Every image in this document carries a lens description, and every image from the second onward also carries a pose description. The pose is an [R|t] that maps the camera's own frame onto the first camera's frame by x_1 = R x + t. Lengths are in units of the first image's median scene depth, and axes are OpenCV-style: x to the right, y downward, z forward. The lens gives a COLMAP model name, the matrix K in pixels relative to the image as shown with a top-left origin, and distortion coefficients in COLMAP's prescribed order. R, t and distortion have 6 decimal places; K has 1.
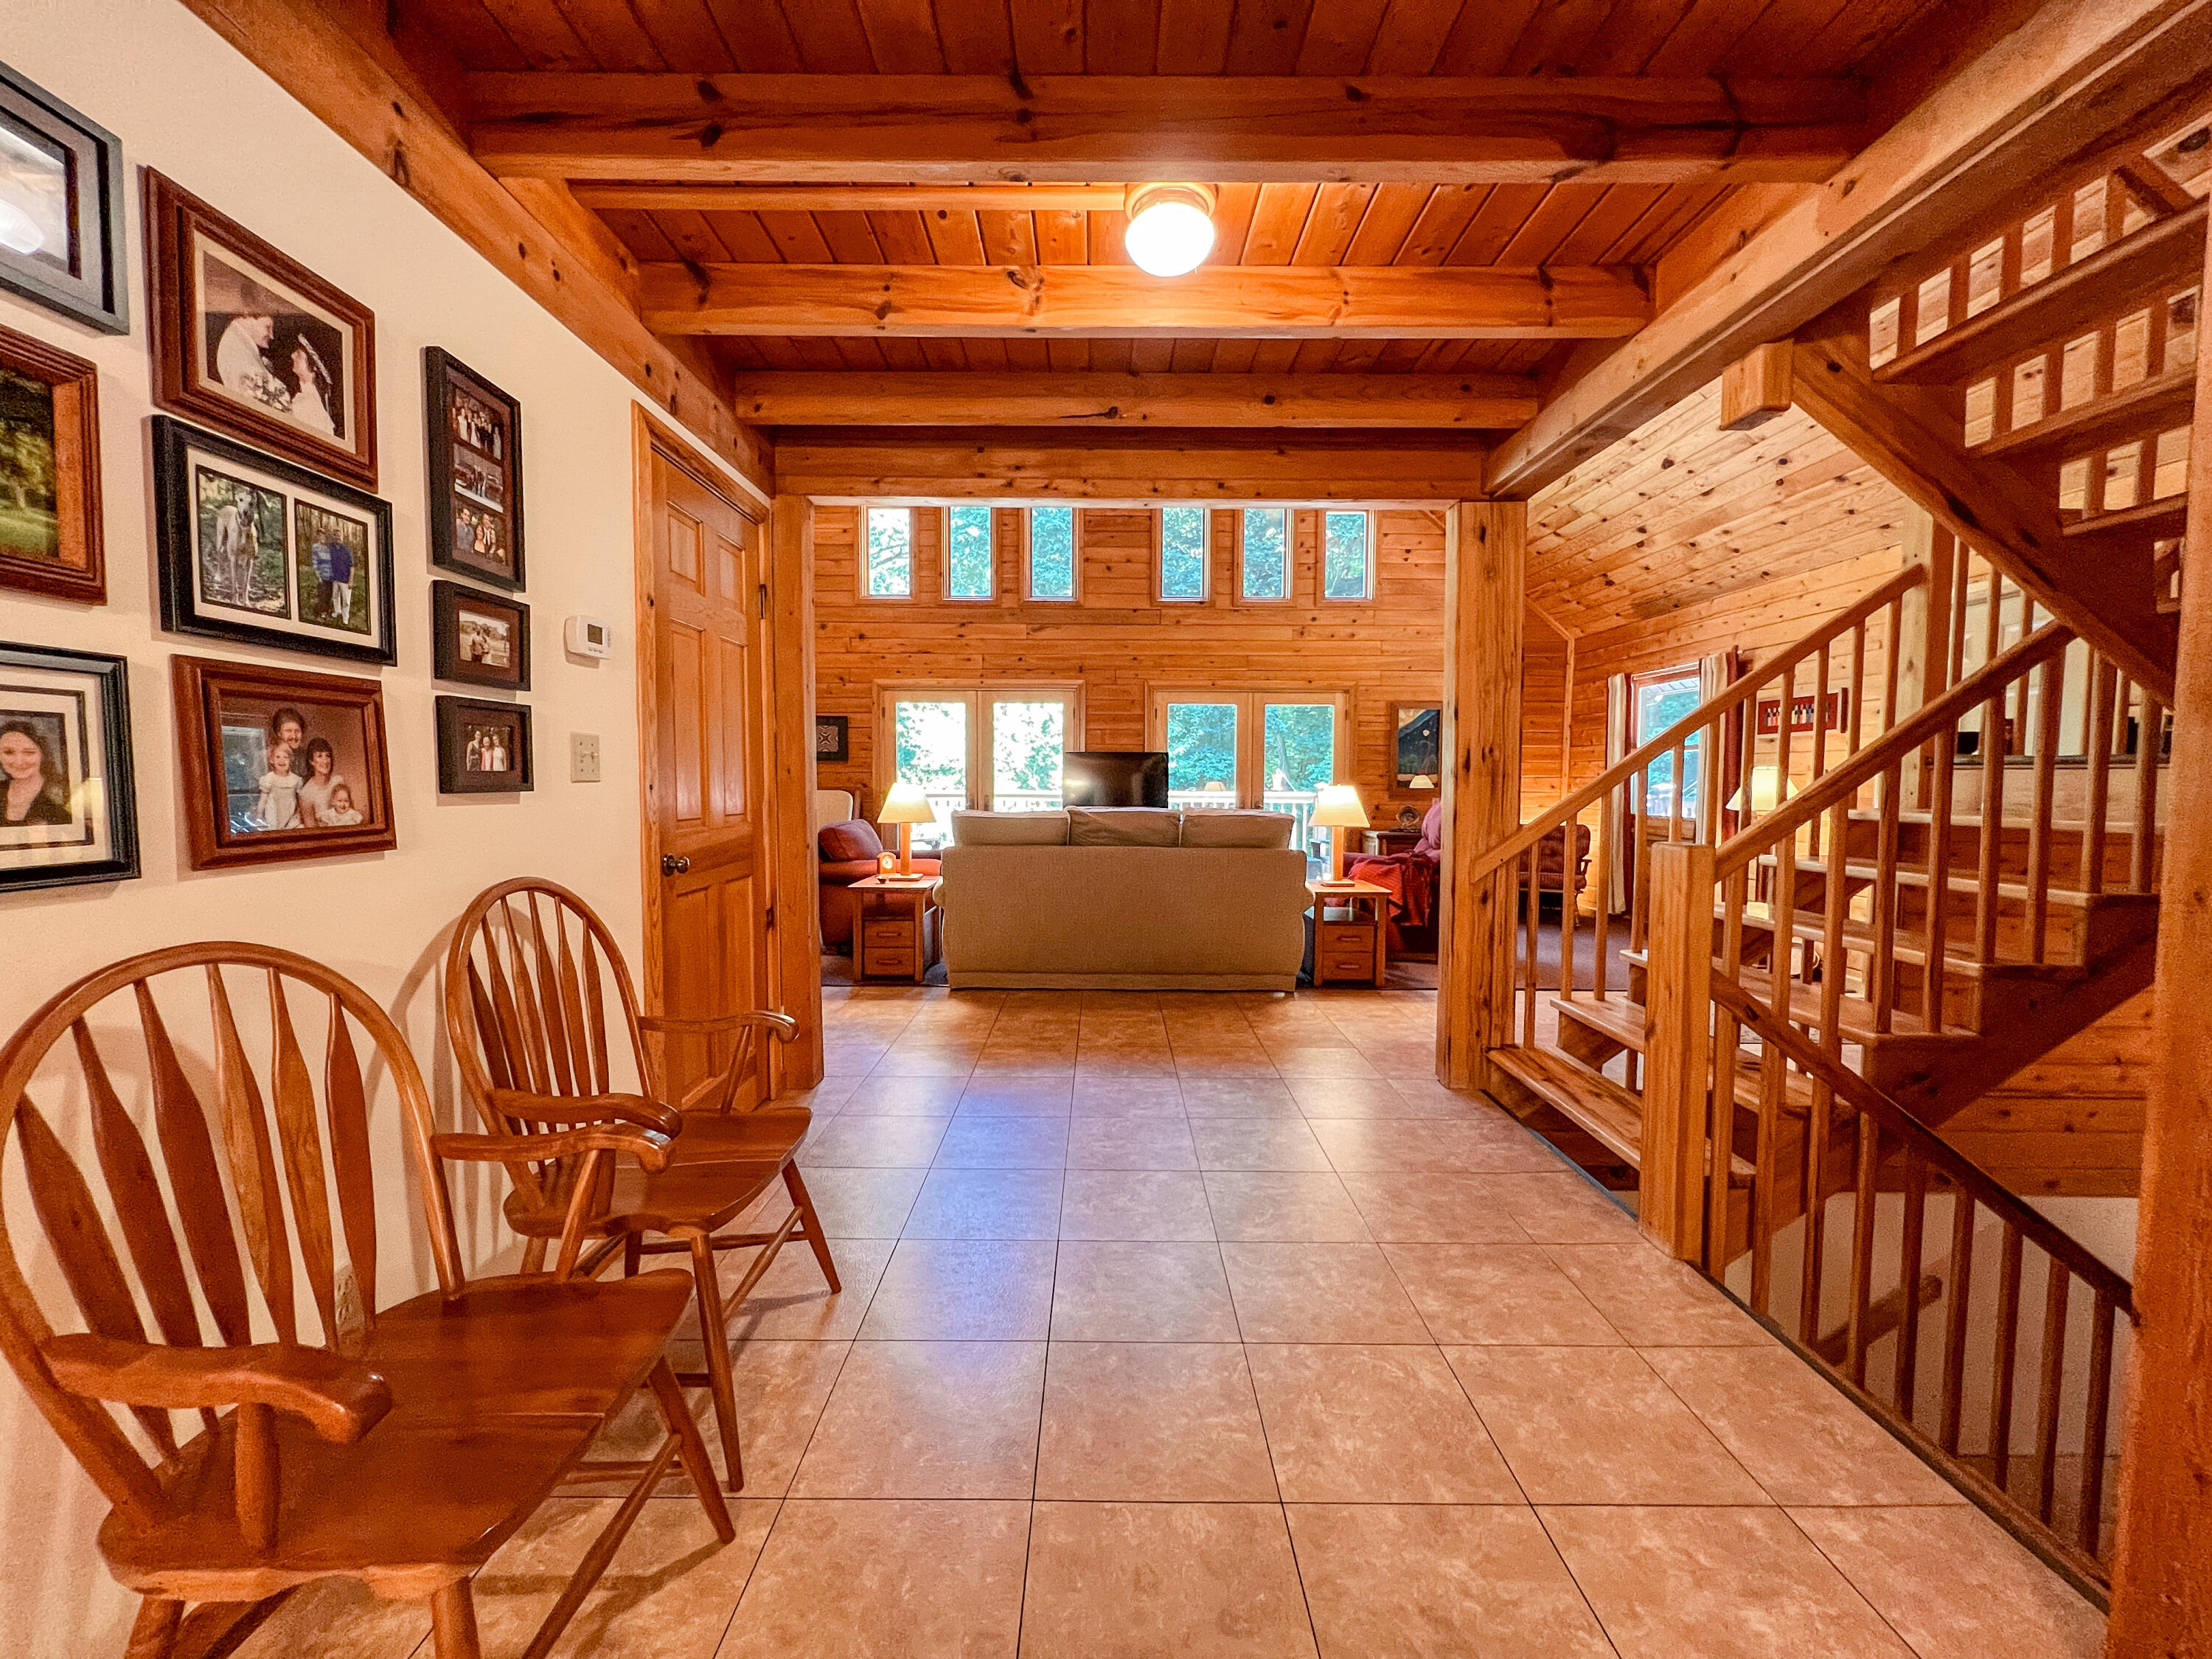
lens RADIAL K [[950.7, 0, 1101.5], [0, 950.7, 832.1], [0, 0, 1]] dist [-0.000859, 0.000190]
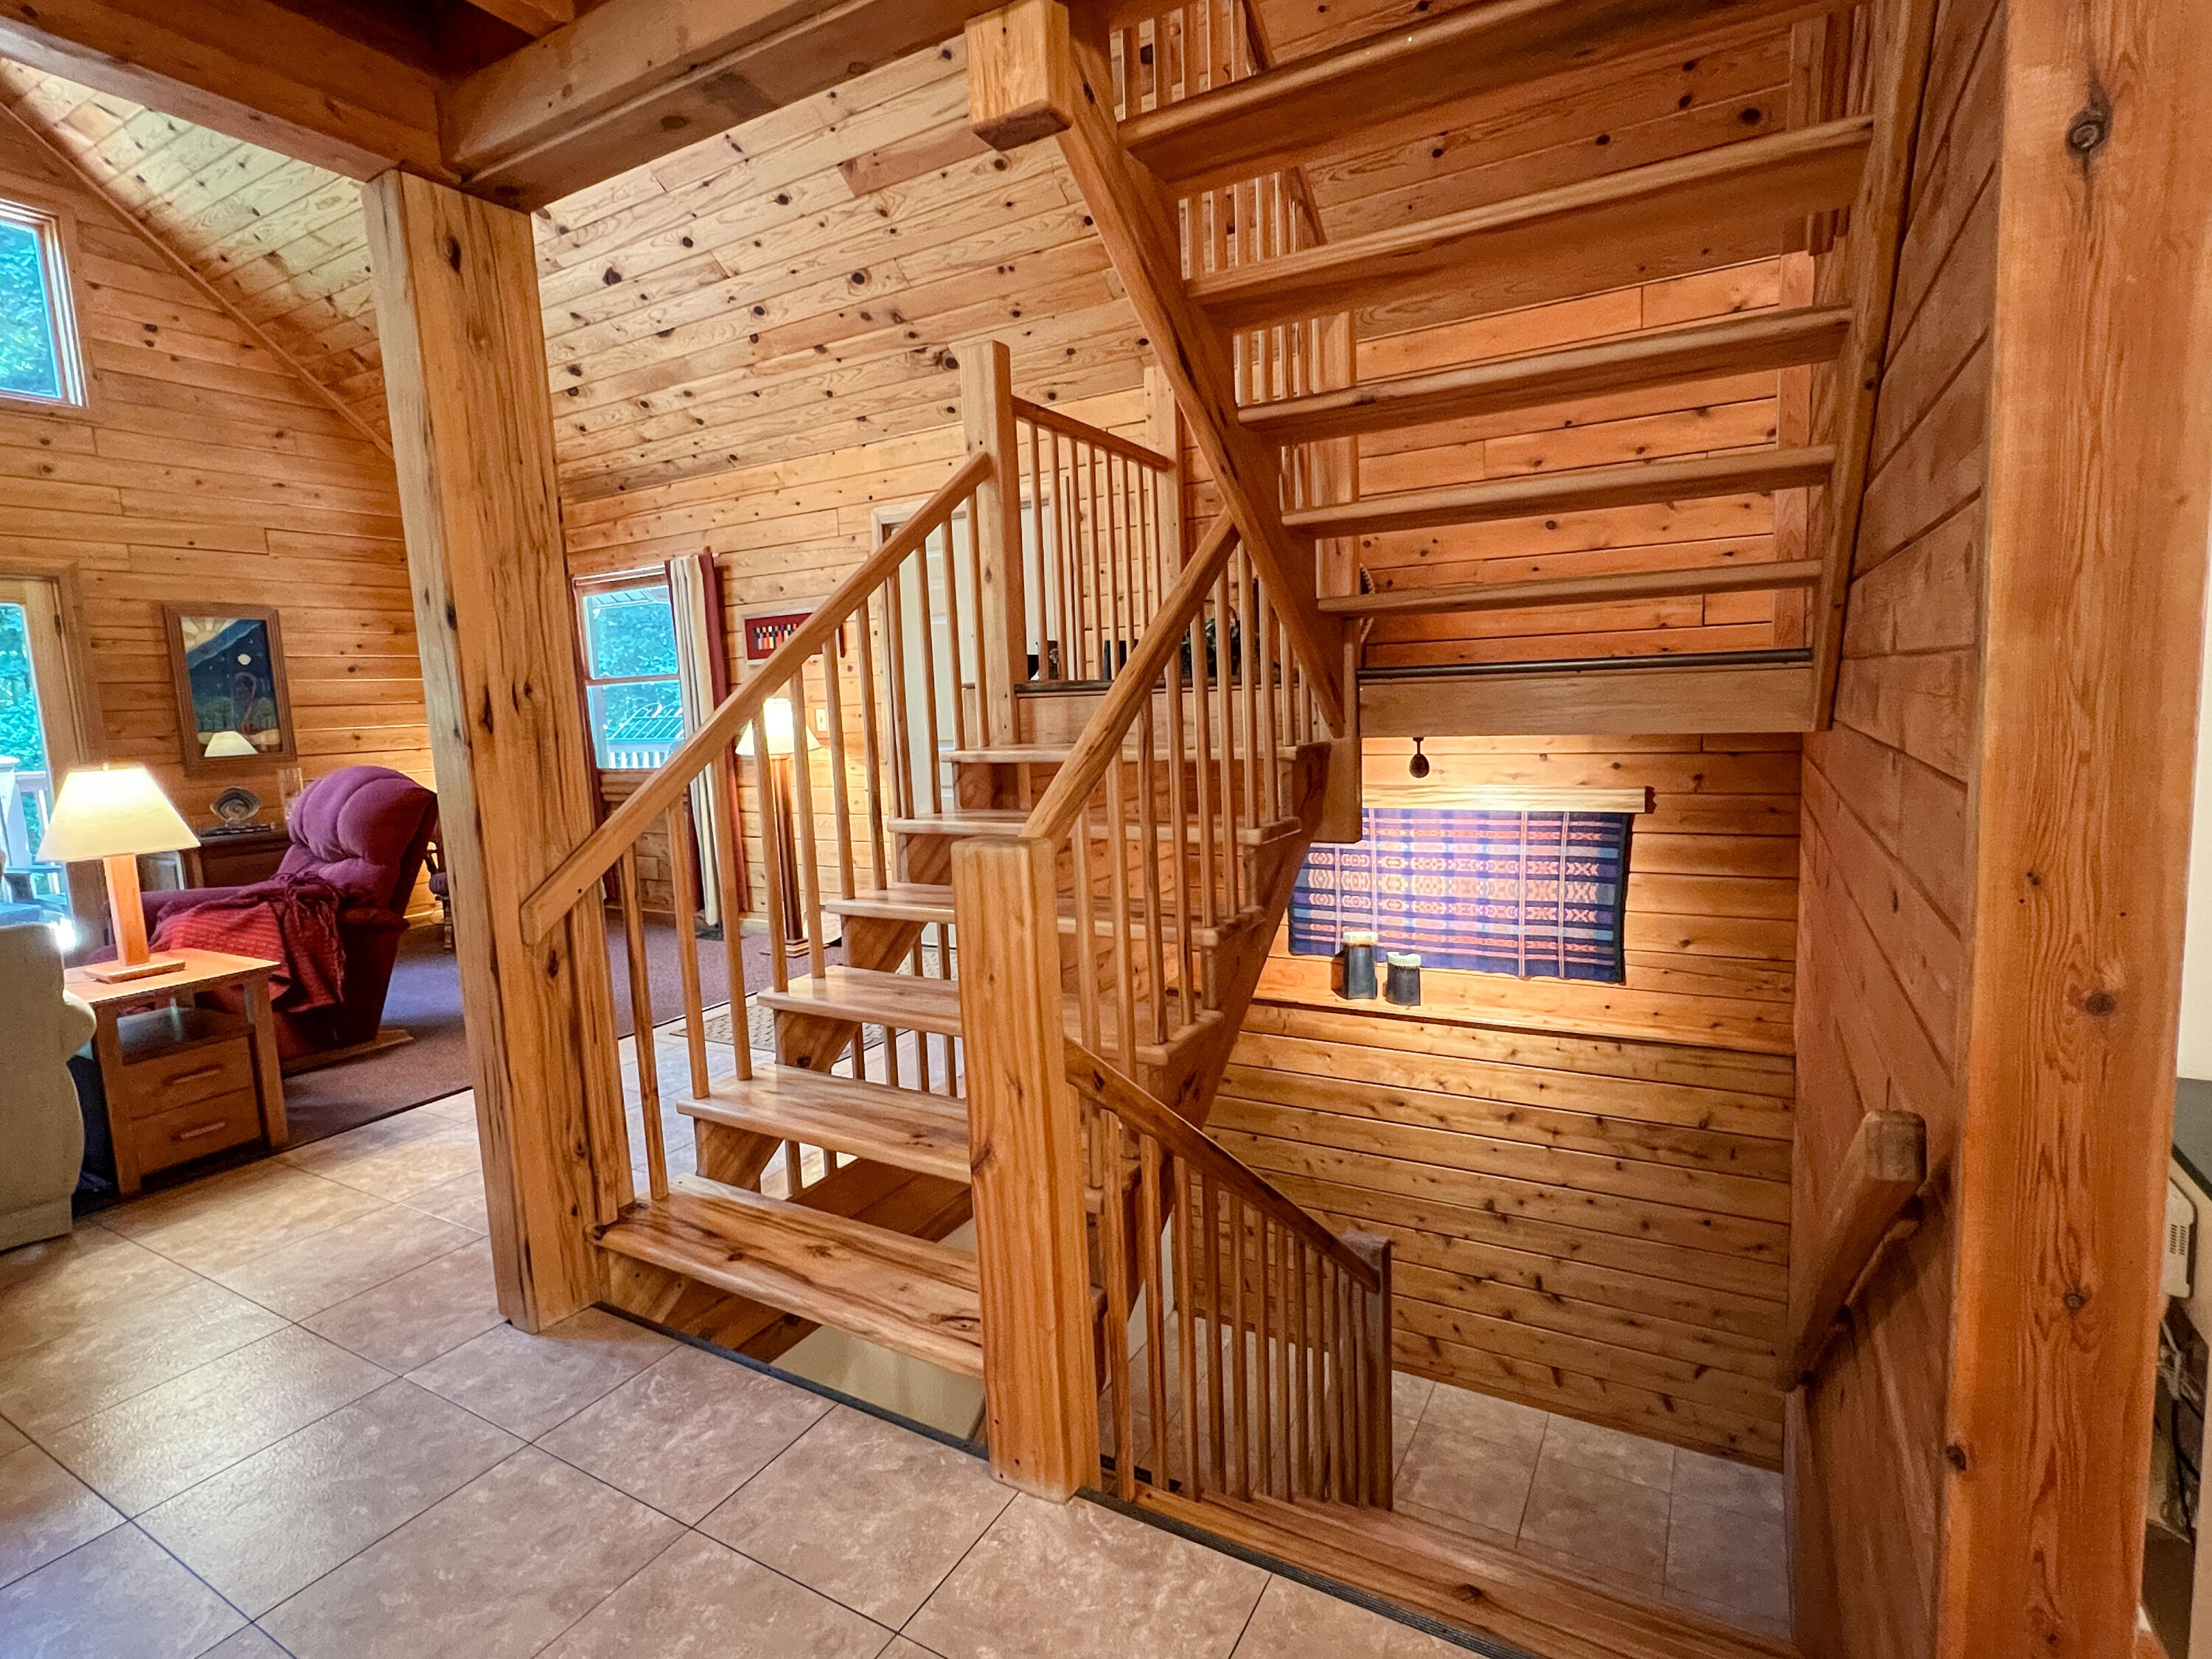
lens RADIAL K [[1106.2, 0, 1114.3], [0, 1106.2, 829.9], [0, 0, 1]] dist [-0.008279, 0.002198]
pose [[0.503760, -0.131746, 0.853738, 0.027033], [0.091210, 0.990889, 0.099091, -0.025772], [-0.859015, 0.027951, 0.511187, 0.268790]]
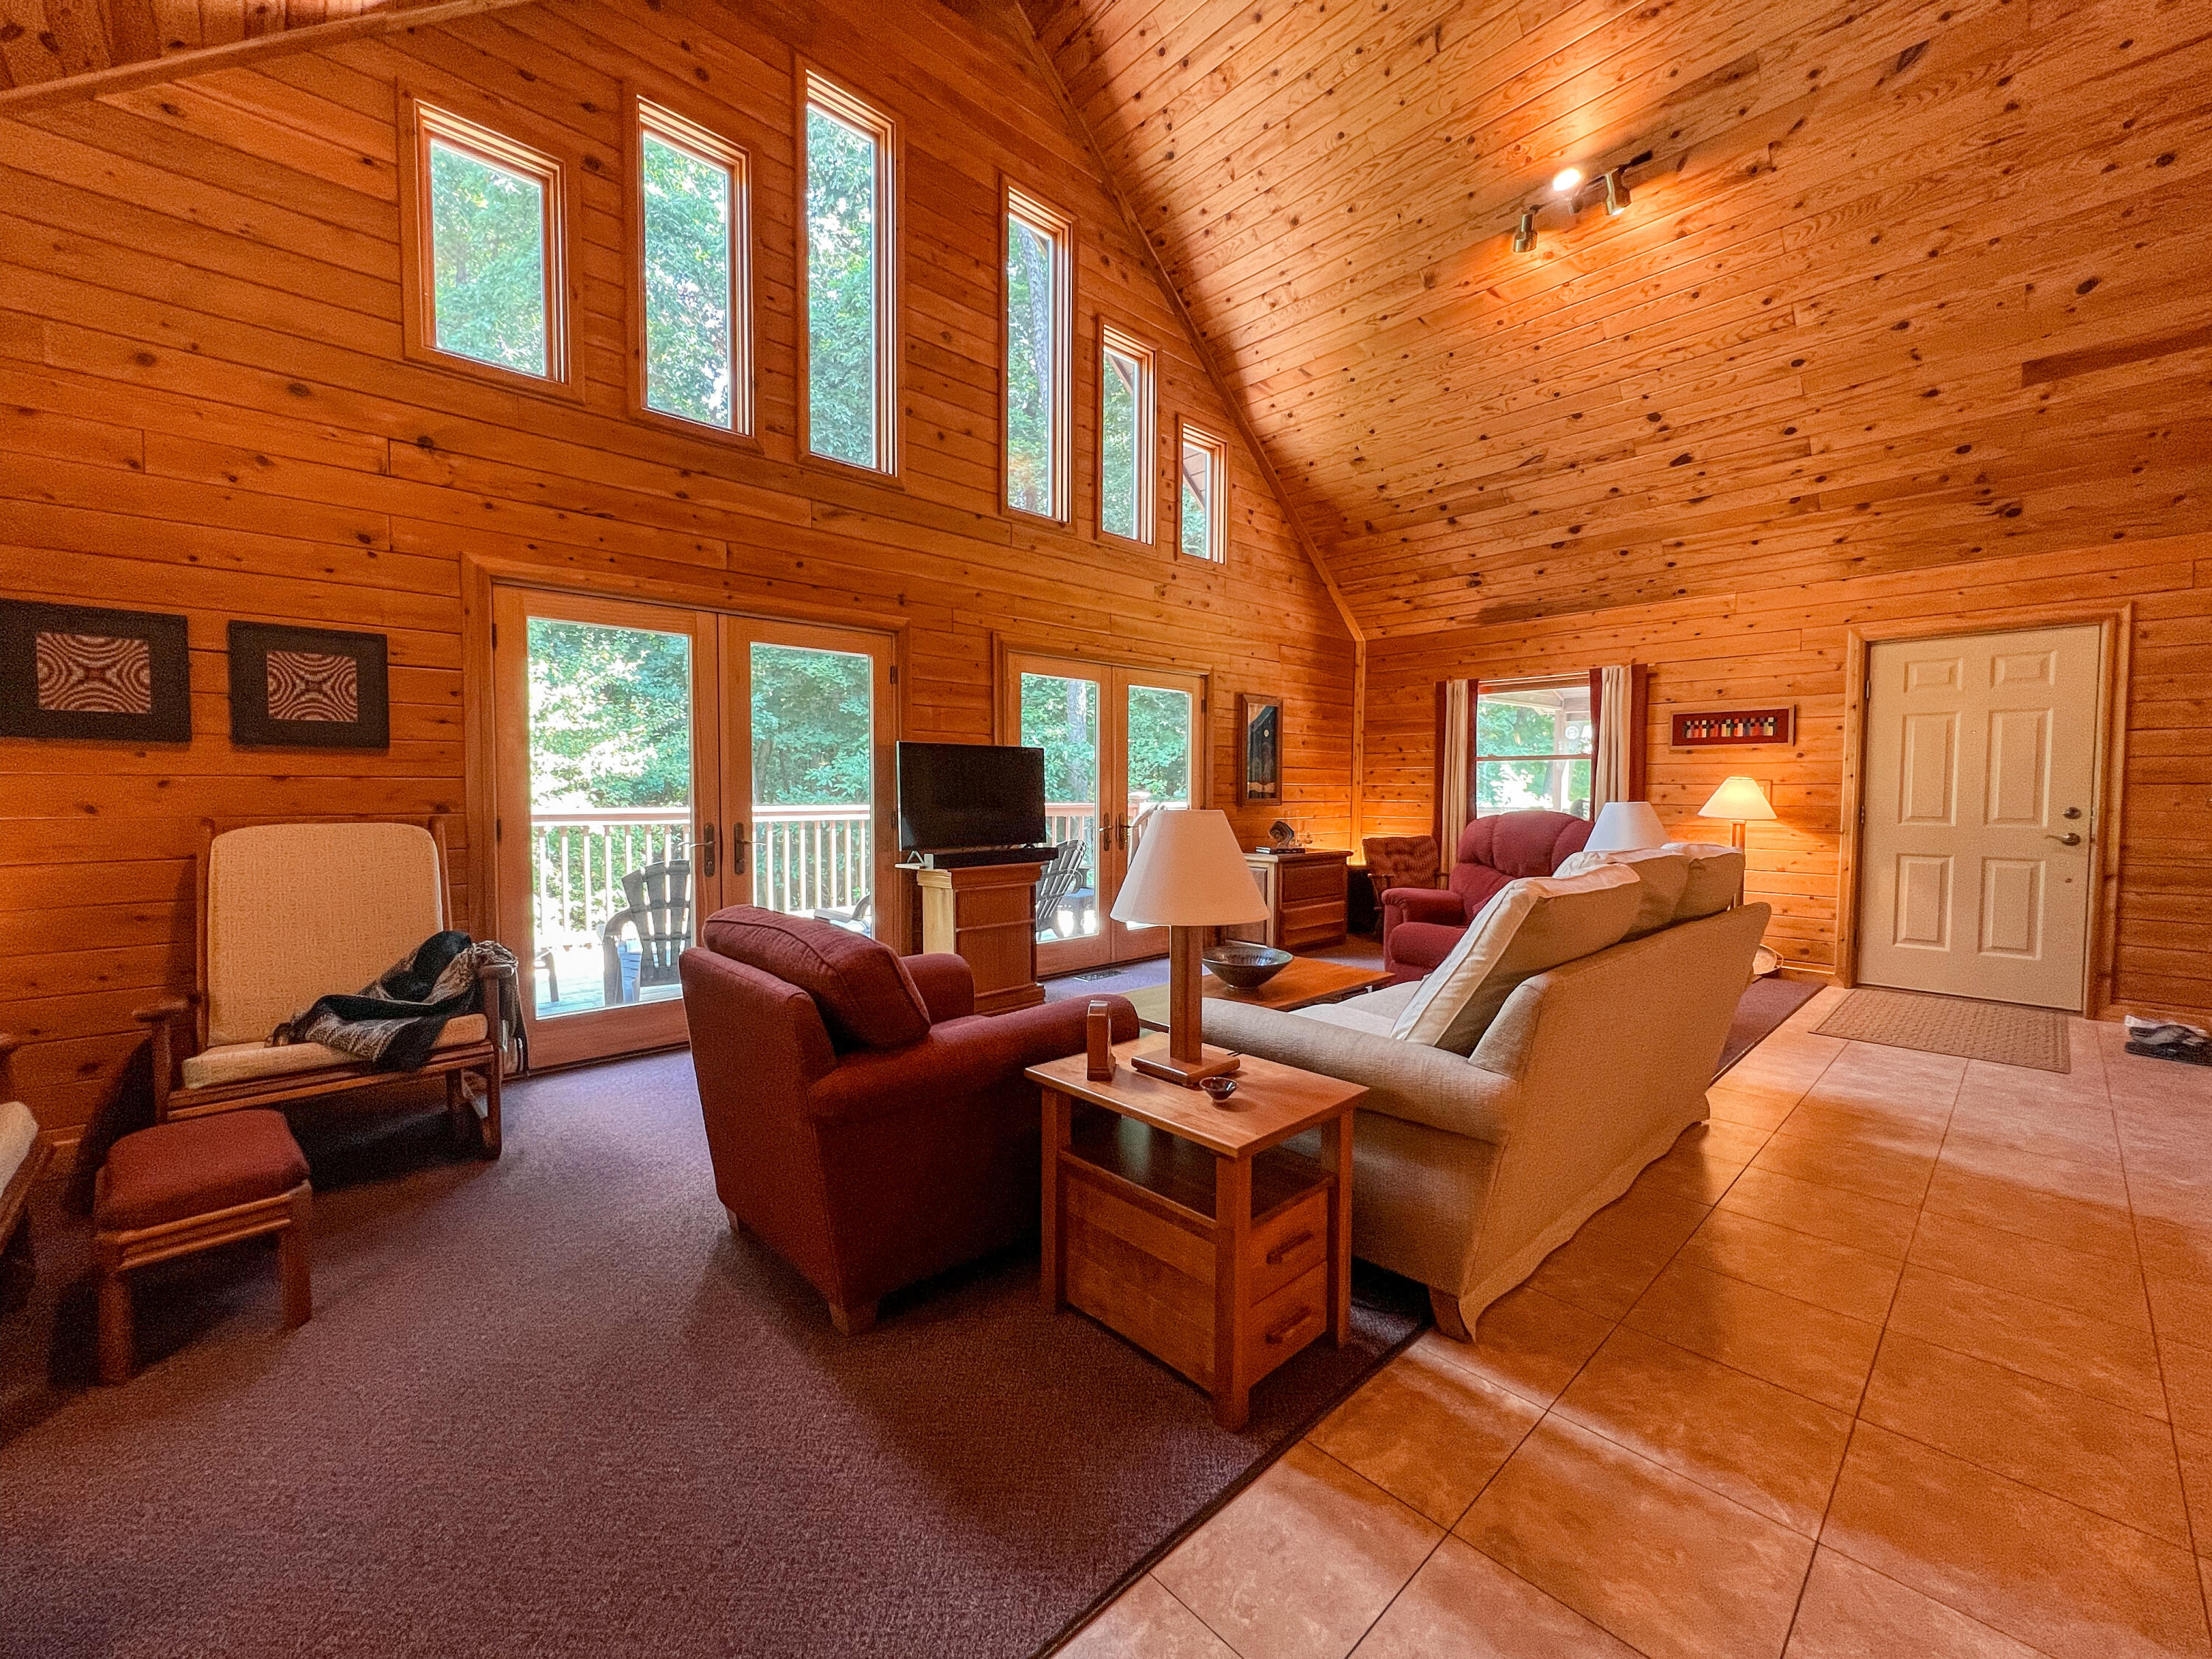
lens RADIAL K [[877.7, 0, 1104.3], [0, 877.7, 826.9], [0, 0, 1]] dist [-0.004017, -0.000128]
pose [[0.734943, -0.034041, 0.677274, -0.396574], [0.034992, 0.999312, 0.012255, -0.048239], [-0.677225, 0.014692, 0.735629, 0.708446]]
